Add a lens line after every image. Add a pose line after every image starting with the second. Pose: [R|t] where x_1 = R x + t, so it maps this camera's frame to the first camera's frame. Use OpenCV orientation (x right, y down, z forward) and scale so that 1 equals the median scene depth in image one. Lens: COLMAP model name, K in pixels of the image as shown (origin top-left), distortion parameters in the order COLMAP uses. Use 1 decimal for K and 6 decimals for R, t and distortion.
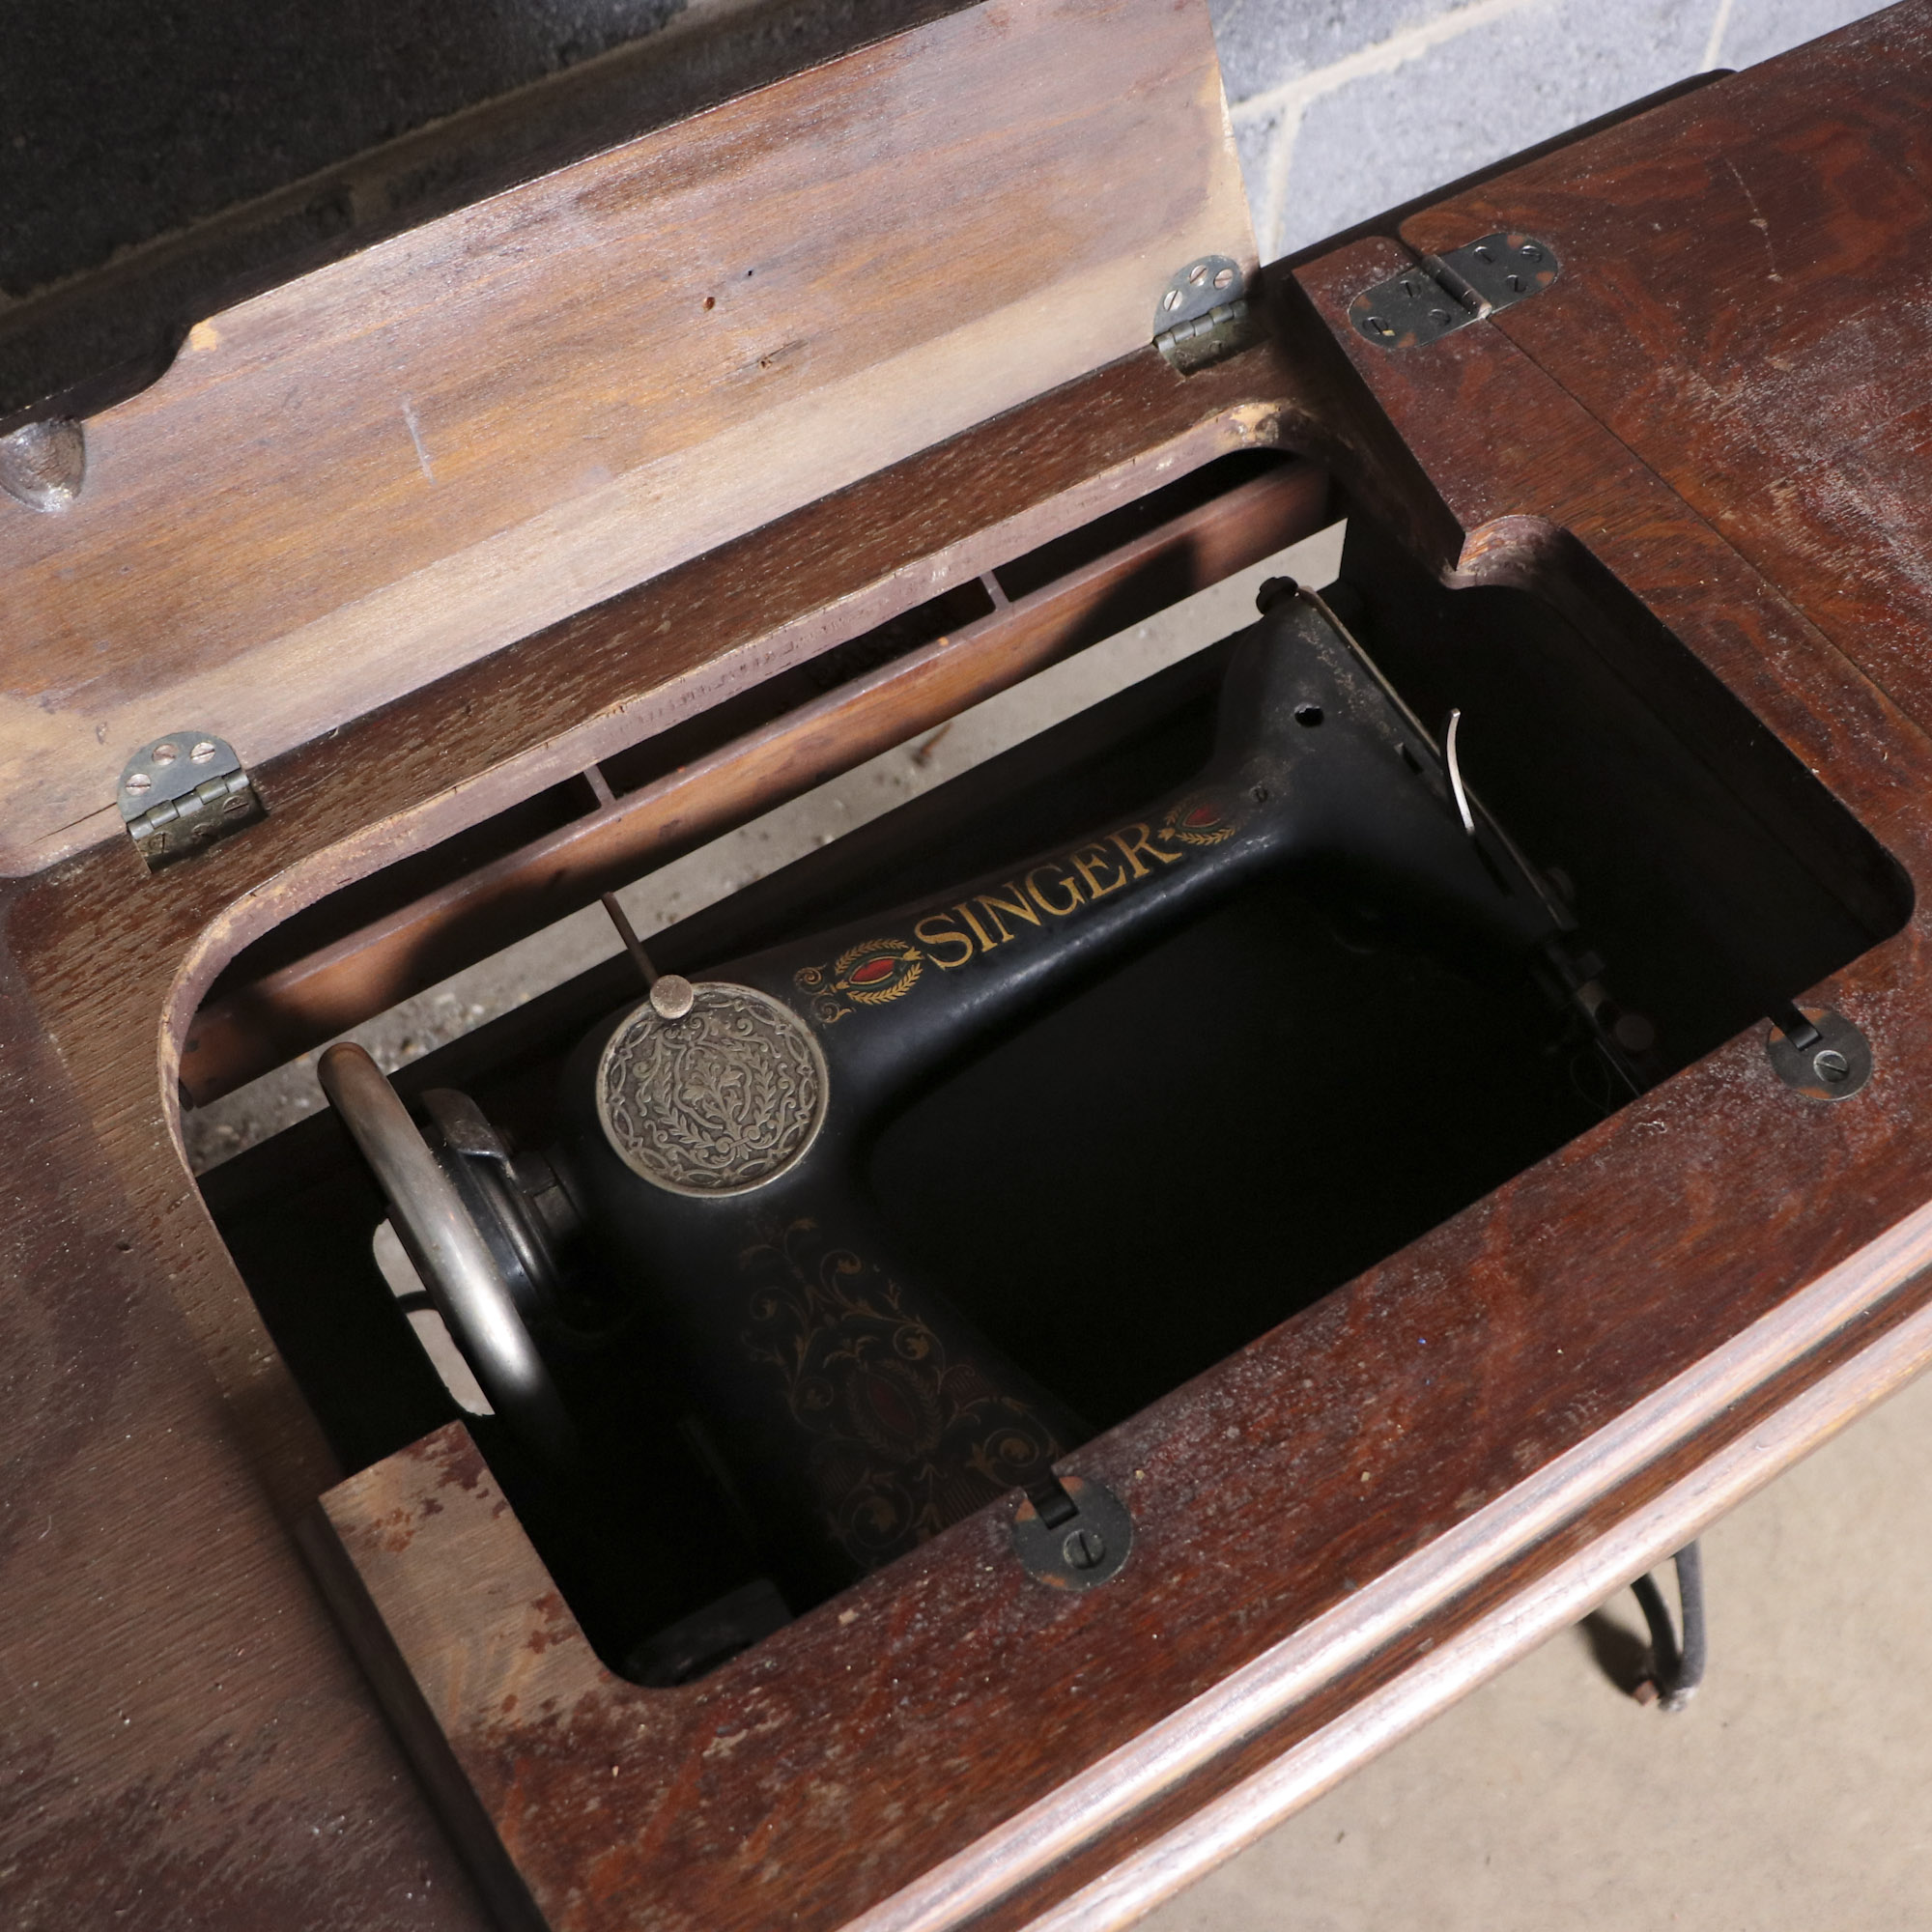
lens RADIAL K [[2351.1, 0, 927.2], [0, 2351.1, 994.6], [0, 0, 1]] dist [-0.189461, 0.153750]
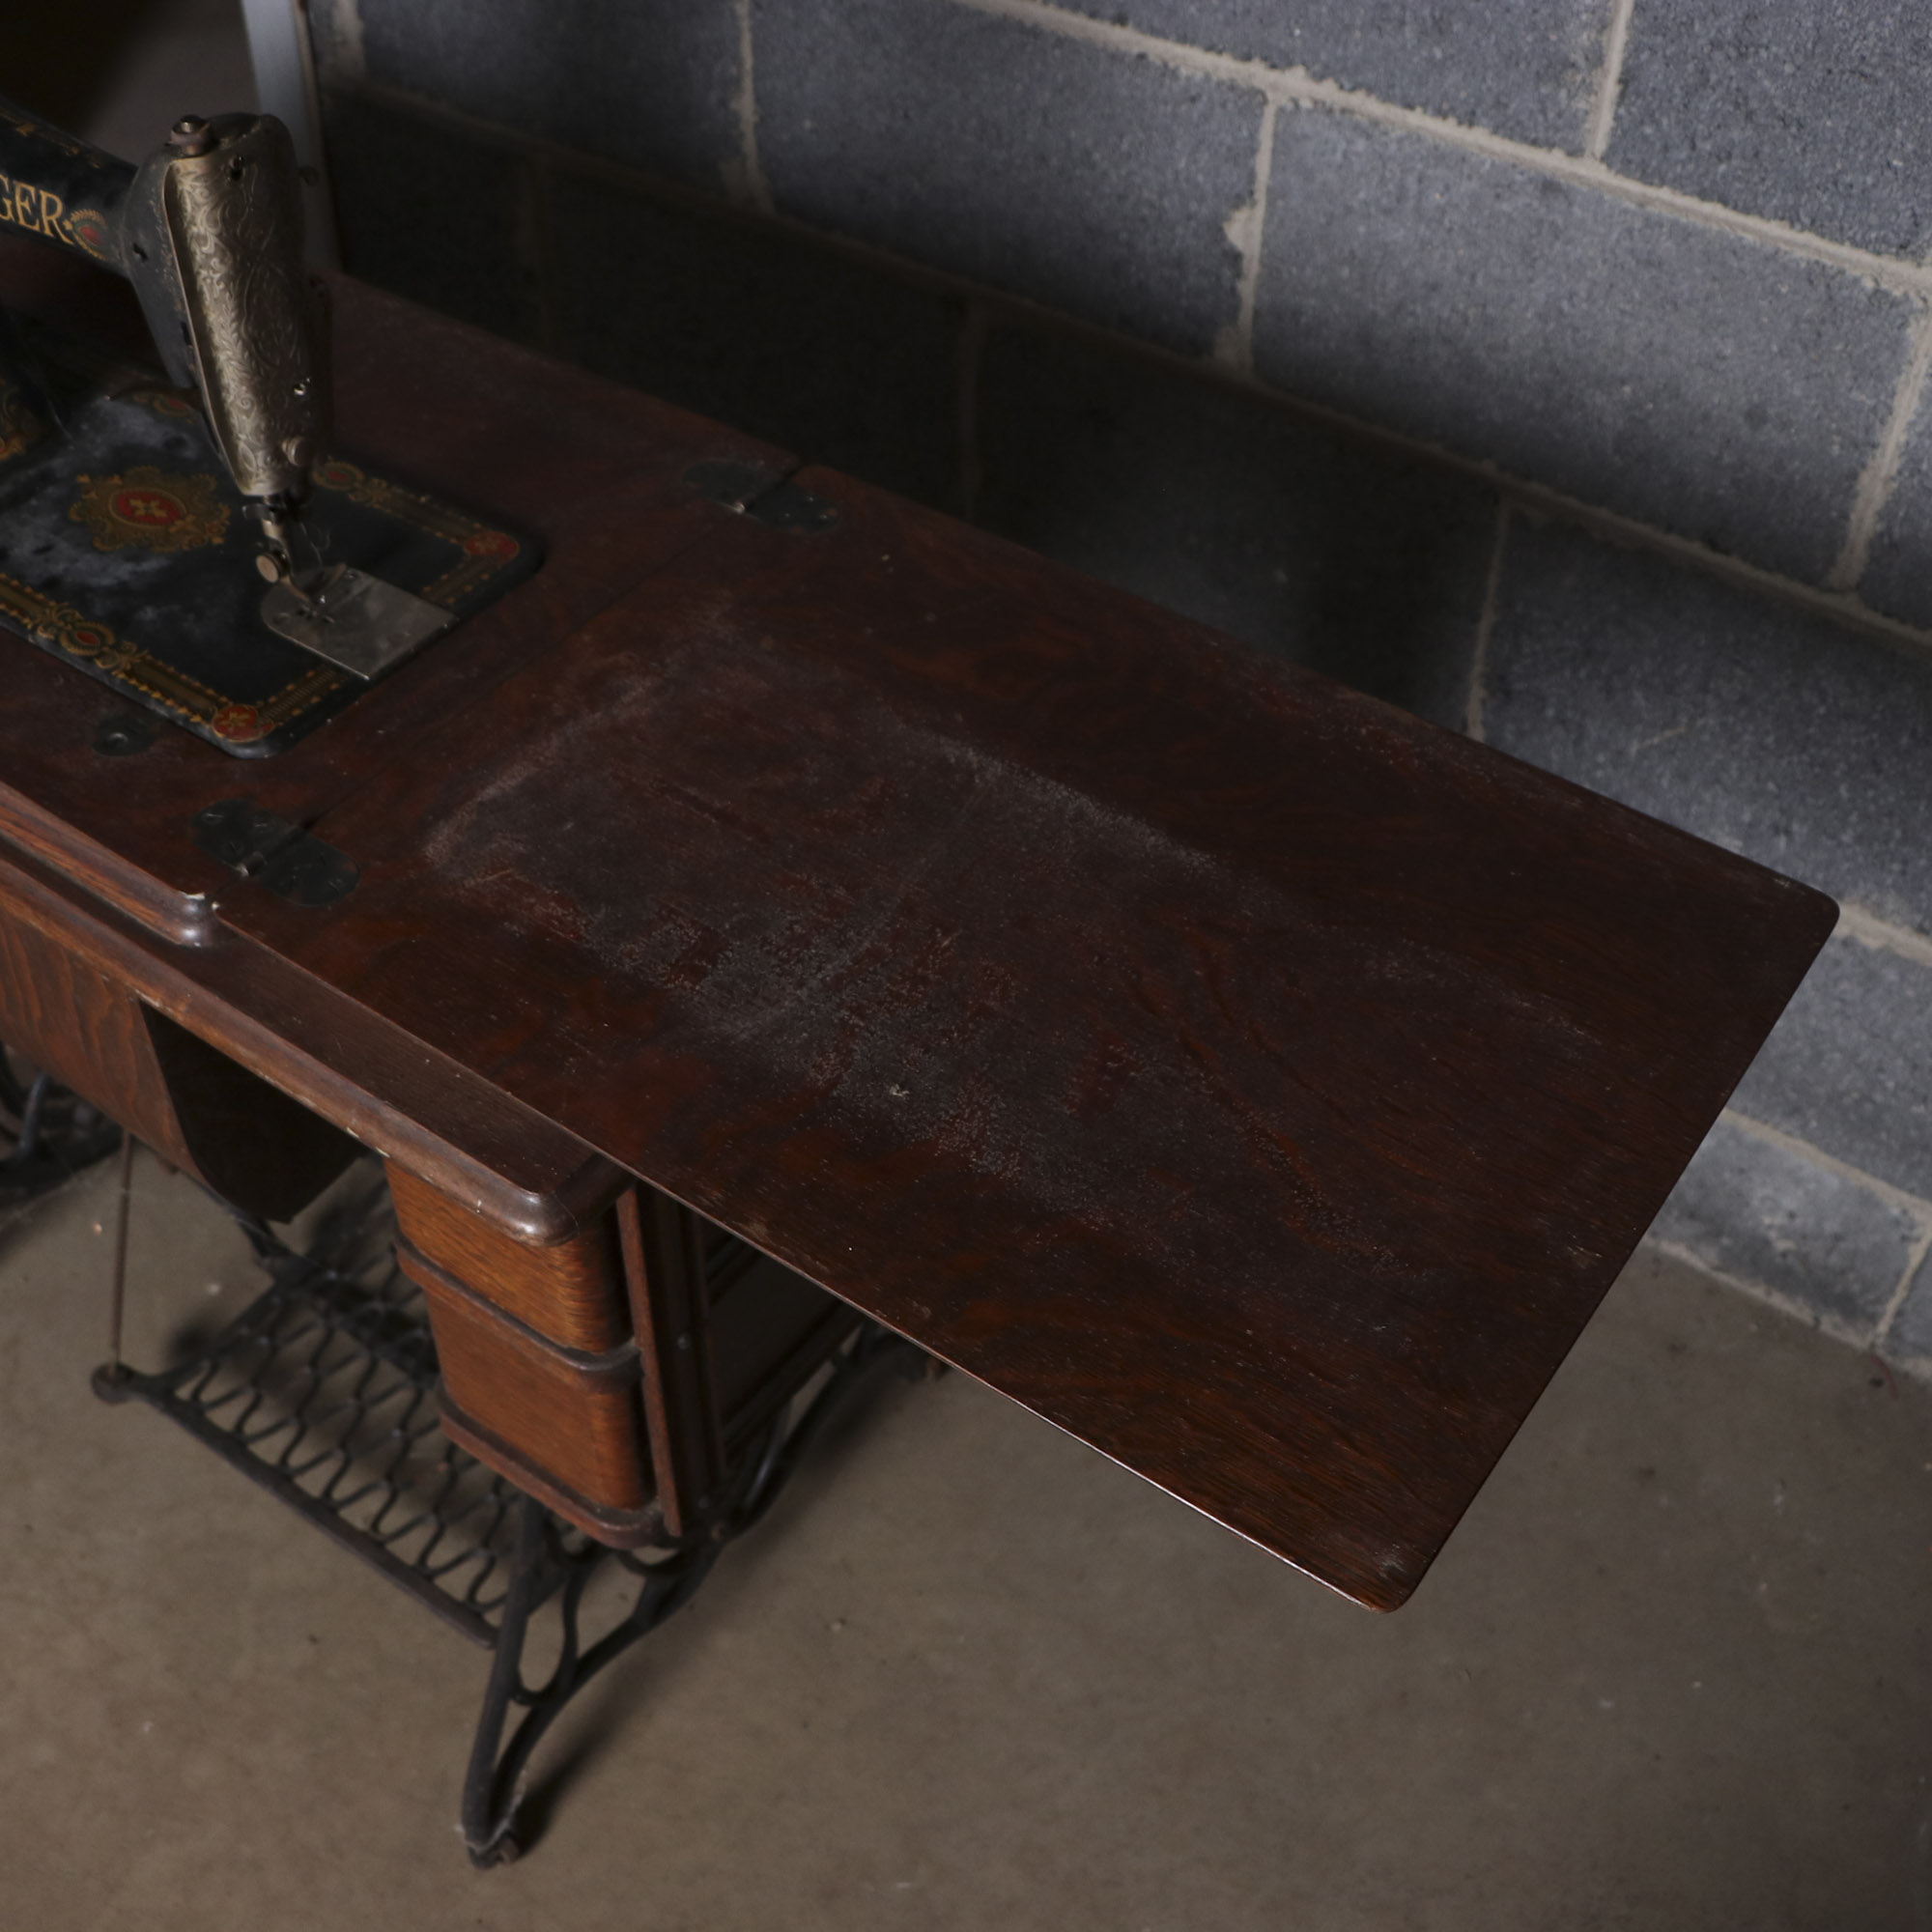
lens RADIAL K [[2351.1, 0, 927.2], [0, 2351.1, 994.6], [0, 0, 1]] dist [-0.189461, 0.153750]
pose [[0.369799, 0.670578, -0.643097, 1.428292], [-0.800810, 0.581013, 0.145353, -0.442278], [0.471118, 0.461247, 0.751864, 0.166398]]
